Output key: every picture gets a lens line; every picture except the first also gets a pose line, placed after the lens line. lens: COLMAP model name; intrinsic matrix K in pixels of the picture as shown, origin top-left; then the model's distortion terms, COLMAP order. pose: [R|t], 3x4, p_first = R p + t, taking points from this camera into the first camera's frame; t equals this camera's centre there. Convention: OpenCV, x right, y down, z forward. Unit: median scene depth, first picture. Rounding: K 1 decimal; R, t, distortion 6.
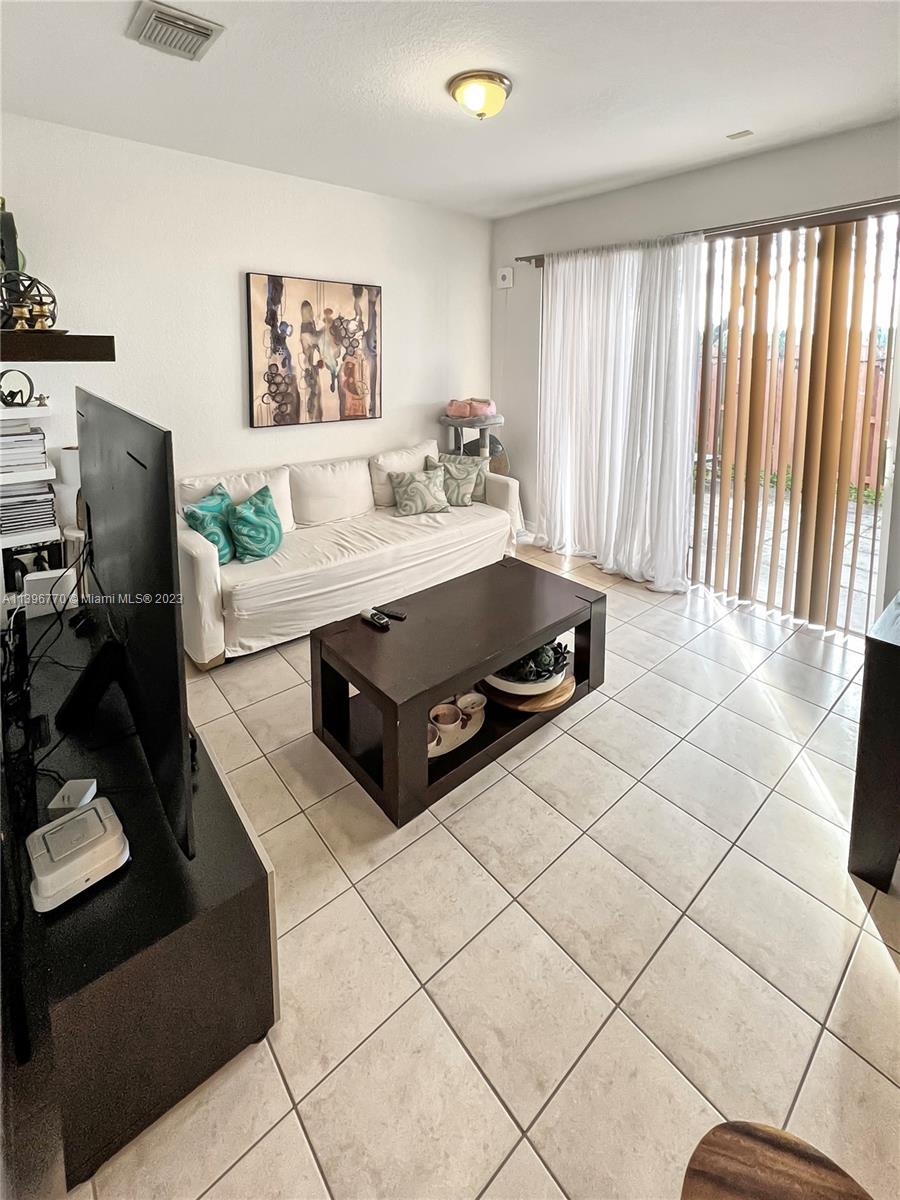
lens RADIAL K [[475.8, 0, 451.9], [0, 475.8, 633.5], [0, 0, 1]] dist [0.001674, 0.000105]
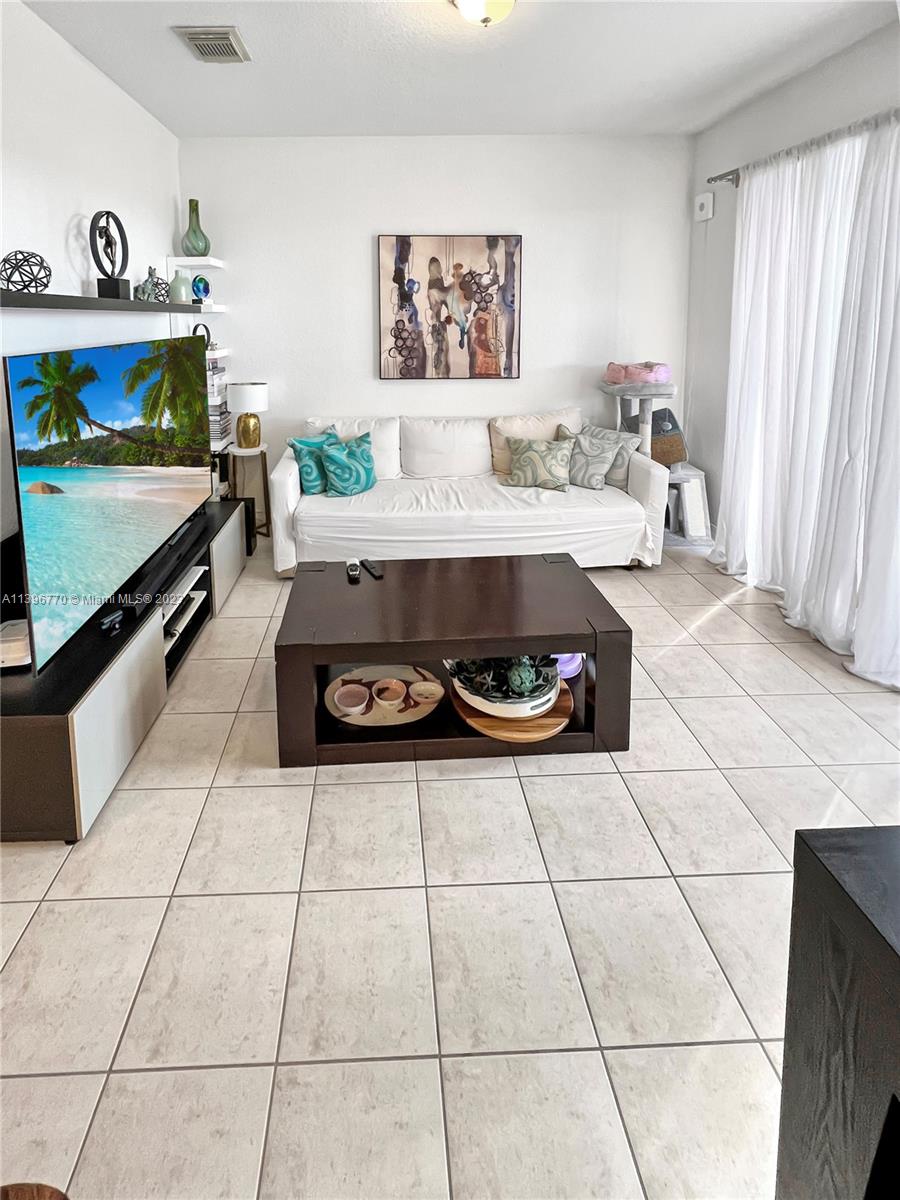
lens RADIAL K [[489.5, 0, 450.0], [0, 489.5, 600.0], [0, 0, 1]] dist [-0.000273, 0.000012]
pose [[0.777459, 0.306987, -0.548923, 0.467470], [-0.310387, 0.946373, 0.089650, -0.102531], [0.547007, 0.100680, 0.831051, 0.206548]]
